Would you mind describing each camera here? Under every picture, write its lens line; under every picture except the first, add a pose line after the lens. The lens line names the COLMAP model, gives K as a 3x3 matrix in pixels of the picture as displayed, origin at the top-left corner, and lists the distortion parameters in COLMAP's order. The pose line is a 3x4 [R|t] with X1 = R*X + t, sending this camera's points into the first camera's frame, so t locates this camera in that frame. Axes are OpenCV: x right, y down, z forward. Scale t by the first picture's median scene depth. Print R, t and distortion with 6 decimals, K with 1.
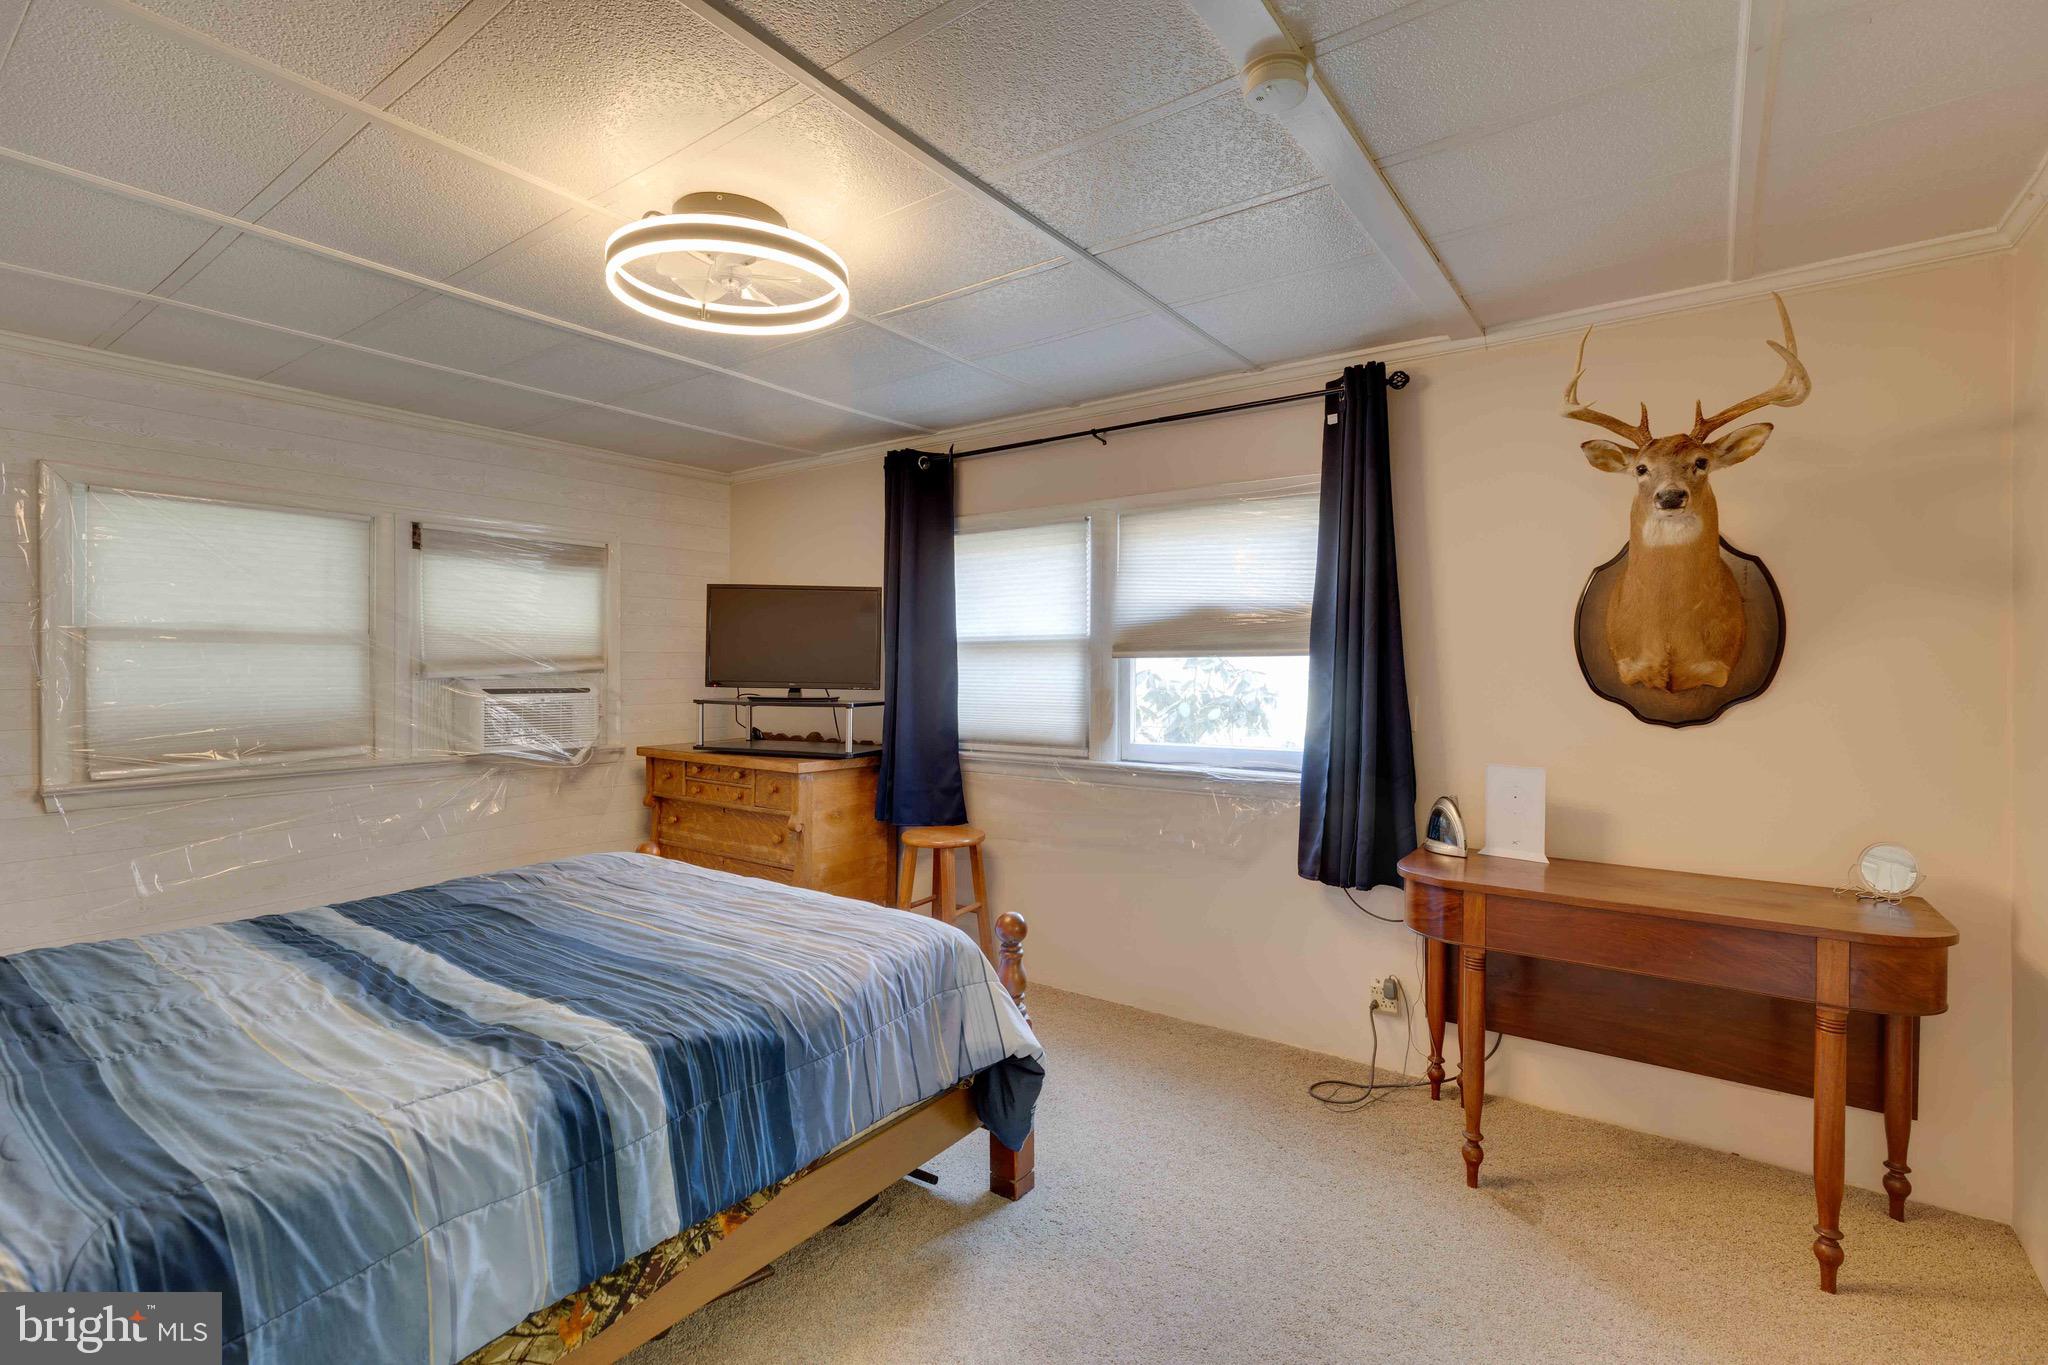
lens RADIAL K [[925.5, 0, 1019.5], [0, 925.5, 675.6], [0, 0, 1]] dist [0.008873, -0.000033]
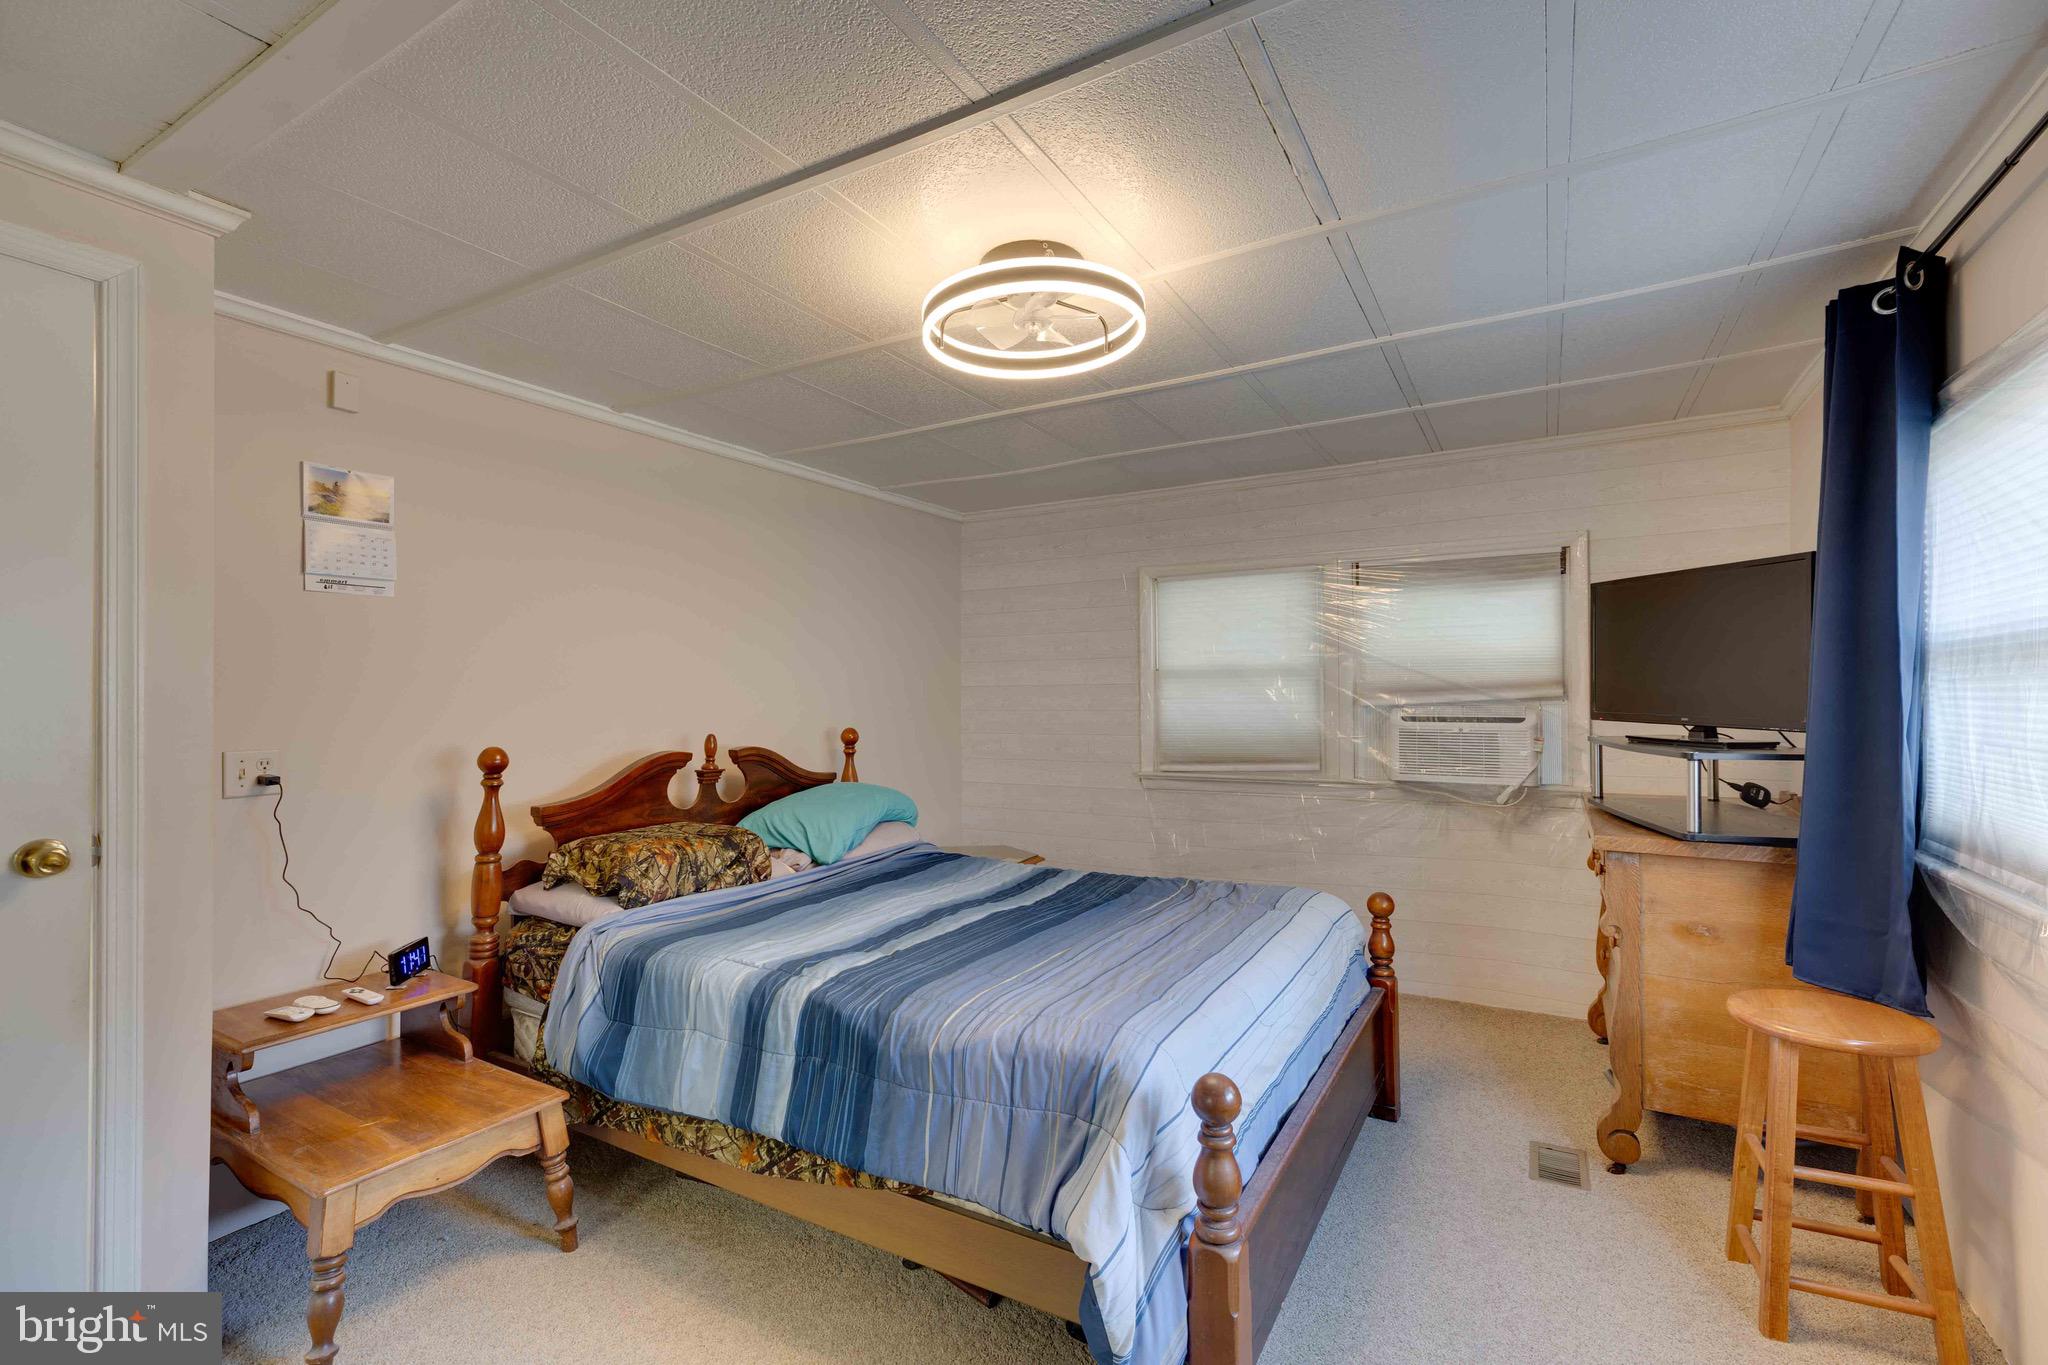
lens RADIAL K [[925.5, 0, 1019.5], [0, 925.5, 675.6], [0, 0, 1]] dist [0.008873, -0.000033]
pose [[0.098259, -0.020276, -0.994954, 0.531670], [-0.002399, 0.999785, -0.020612, -0.010528], [0.995158, 0.004412, 0.098189, 0.665452]]
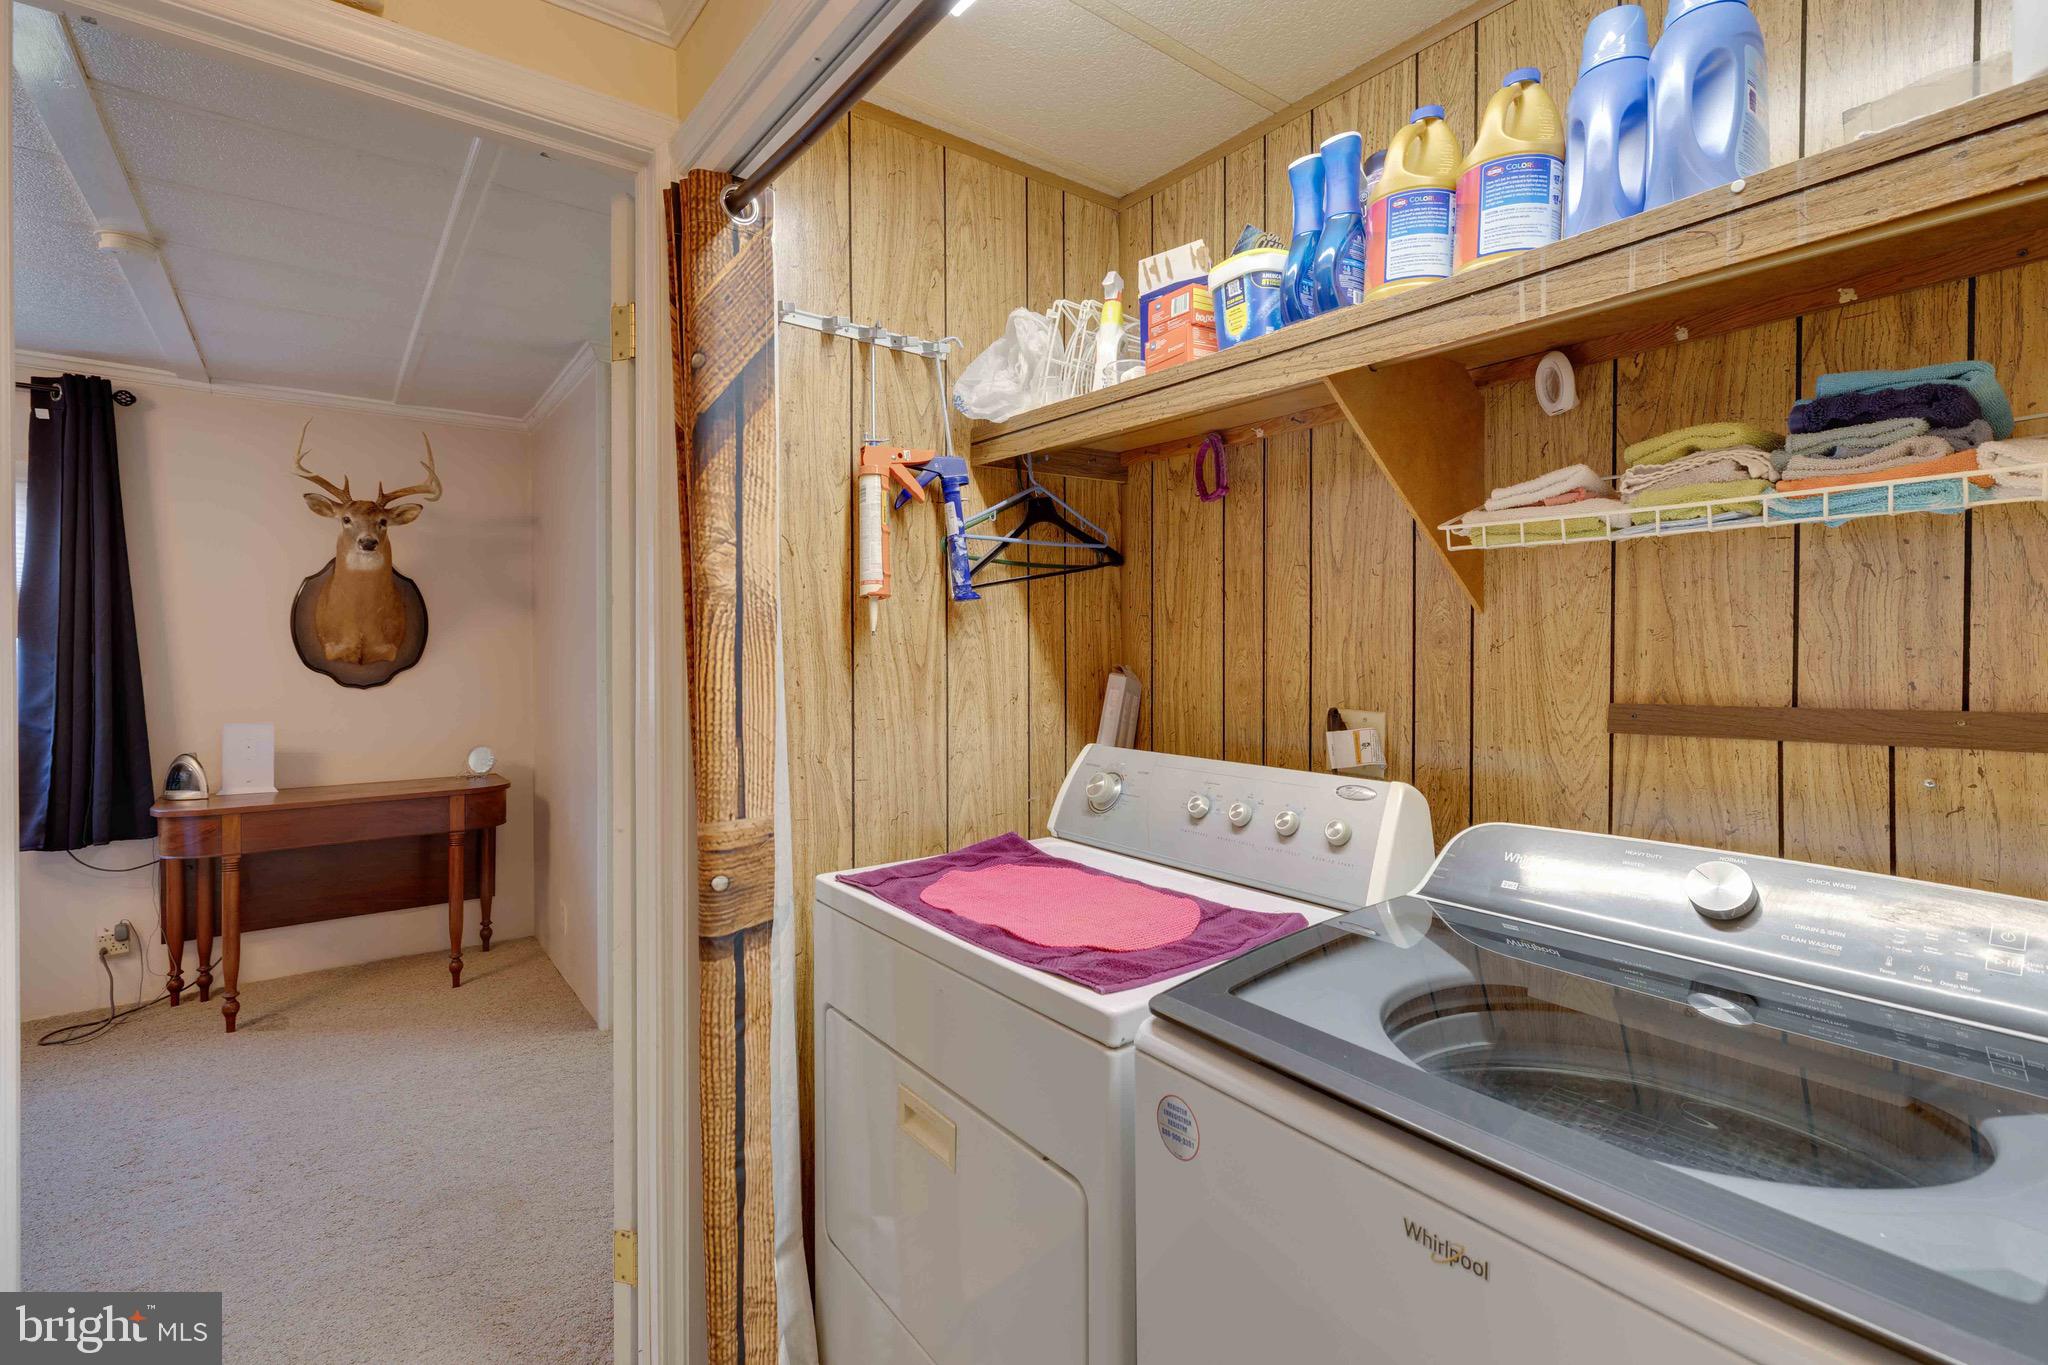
lens RADIAL K [[1015.2, 0, 1023.9], [0, 1015.2, 653.8], [0, 0, 1]] dist [0.003264, -0.000043]
pose [[0.322989, -0.007416, 0.946374, -0.509774], [0.009871, 0.999941, 0.004467, 0.002852], [-0.946351, 0.007899, 0.323043, -0.545447]]
